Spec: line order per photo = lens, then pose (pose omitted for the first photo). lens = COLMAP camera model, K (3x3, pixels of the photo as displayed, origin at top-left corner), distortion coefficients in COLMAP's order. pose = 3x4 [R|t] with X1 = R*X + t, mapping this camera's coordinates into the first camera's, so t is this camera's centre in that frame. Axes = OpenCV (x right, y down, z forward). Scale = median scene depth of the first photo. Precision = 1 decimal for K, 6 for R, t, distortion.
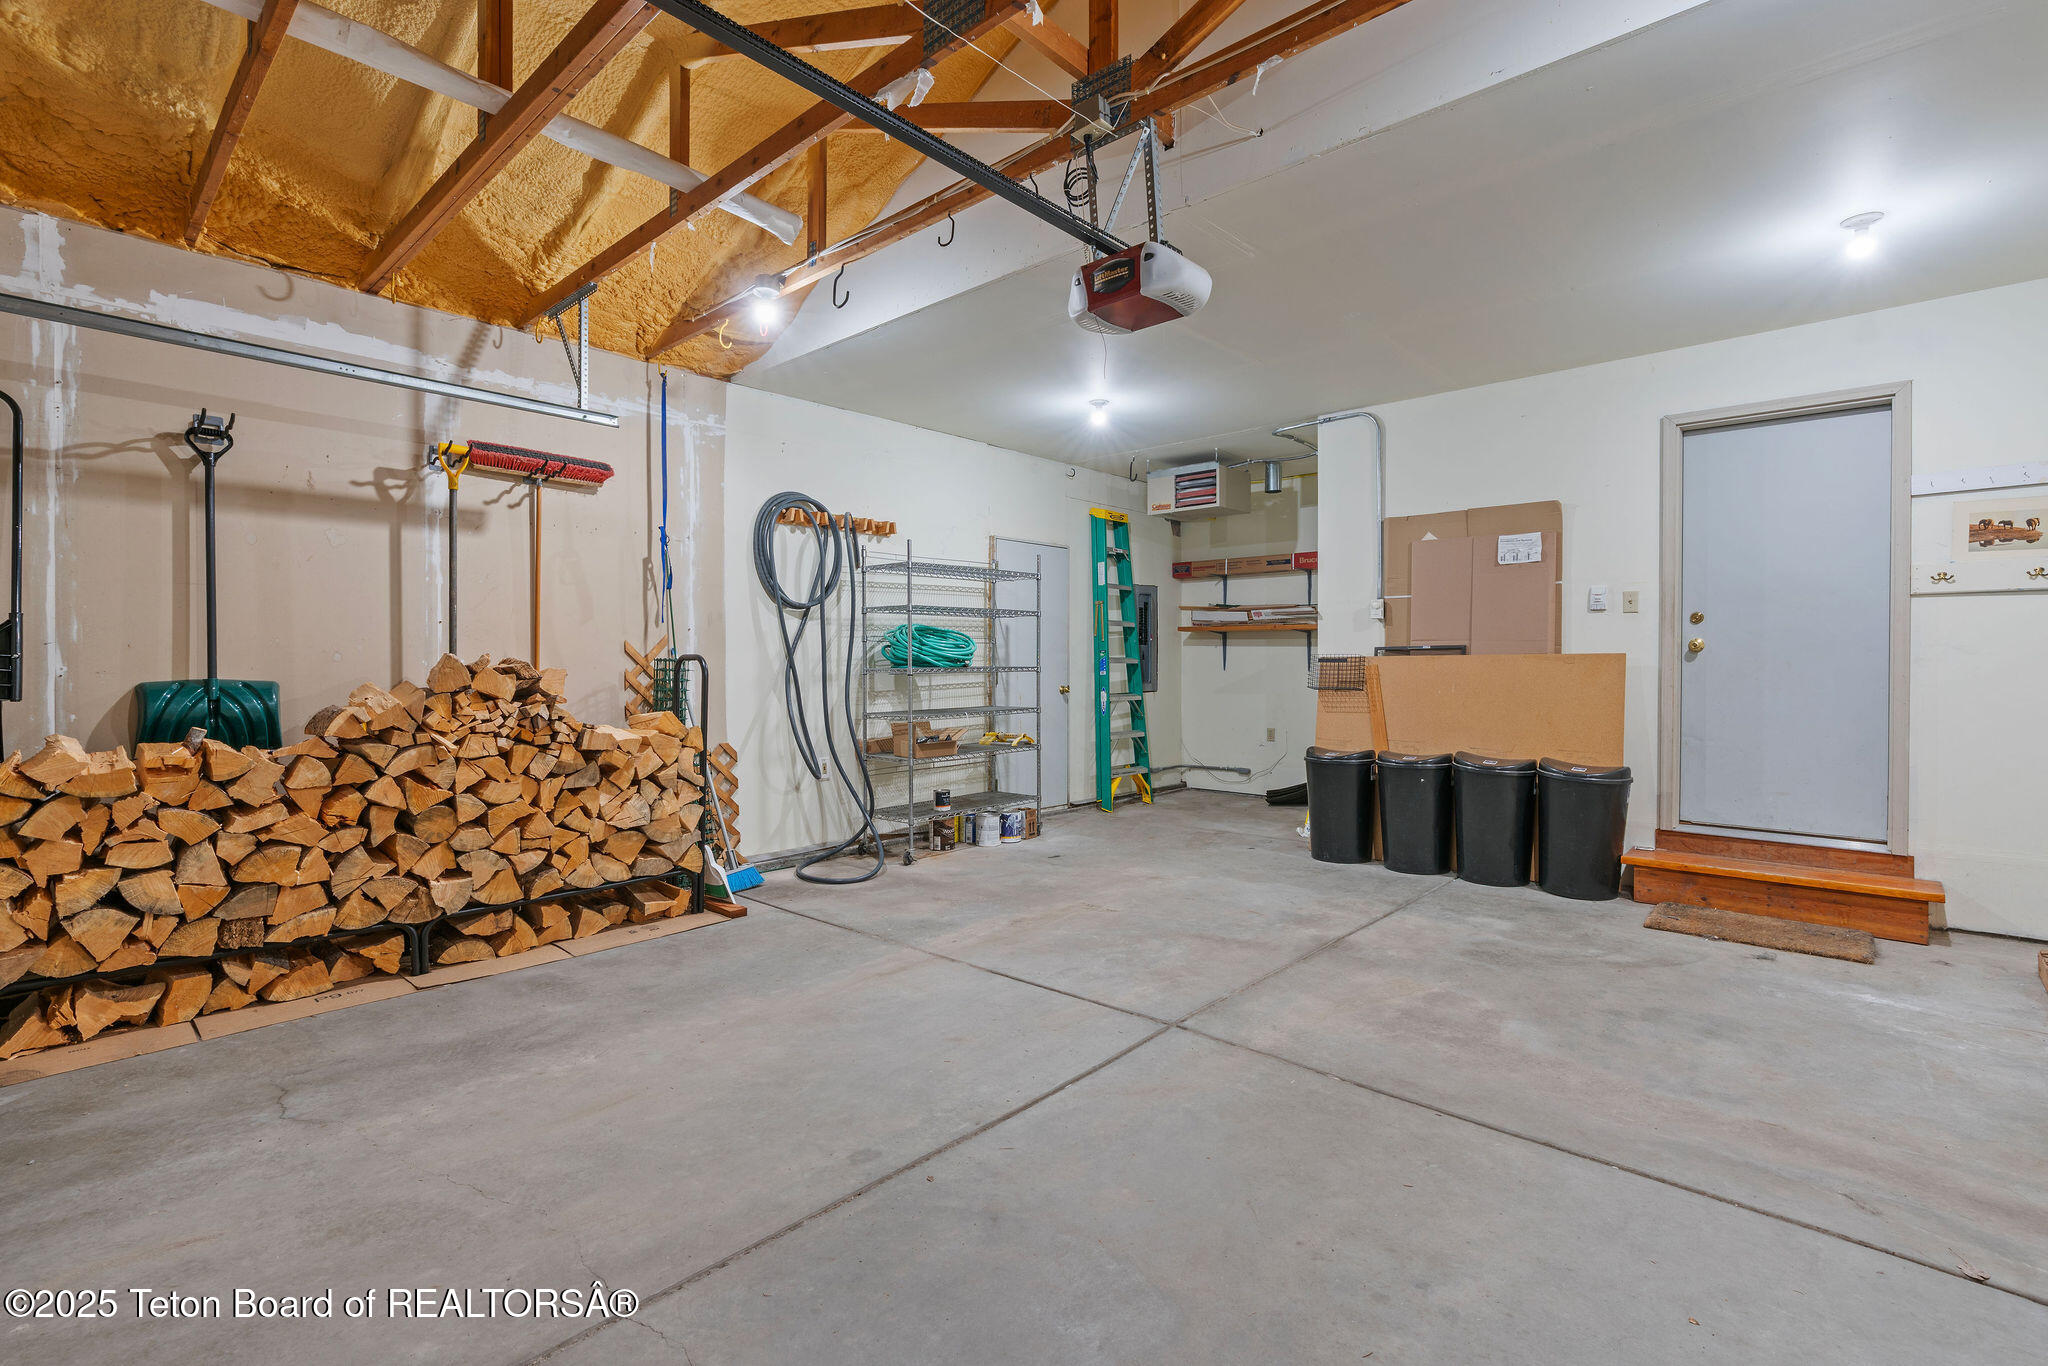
lens RADIAL K [[924.3, 0, 1024.5], [0, 924.3, 670.8], [0, 0, 1]] dist [-0.002607, 0.000010]
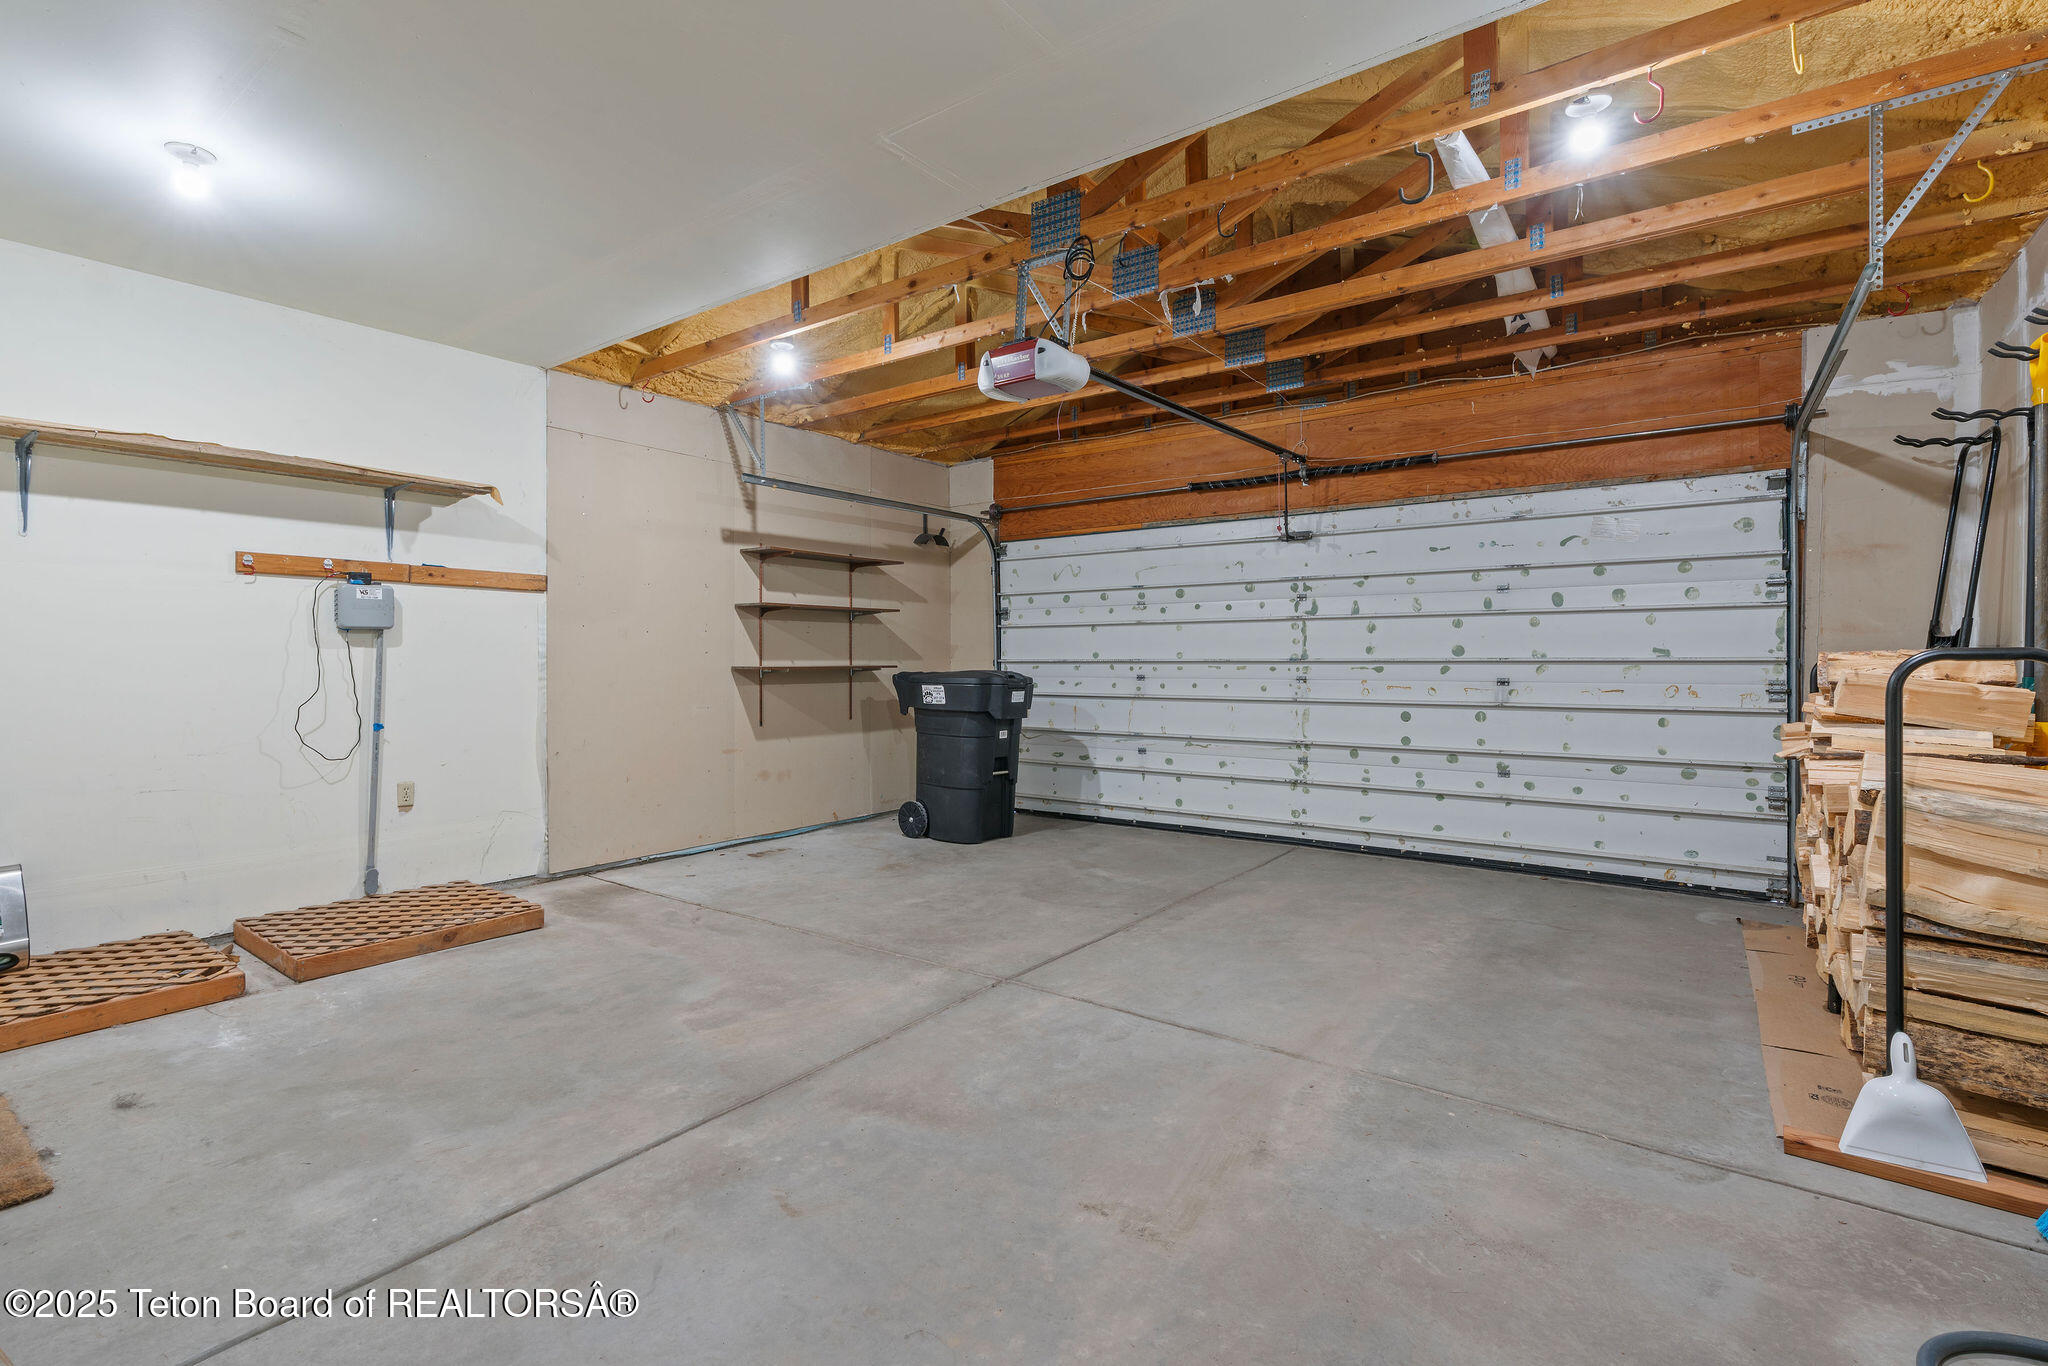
lens RADIAL K [[924.3, 0, 1022.1], [0, 924.3, 671.0], [0, 0, 1]] dist [-0.002607, 0.000010]
pose [[-0.993865, 0.005990, -0.110440, 0.232937], [0.003187, 0.999669, 0.025543, -0.026131], [0.110557, 0.025034, -0.993554, 1.878785]]
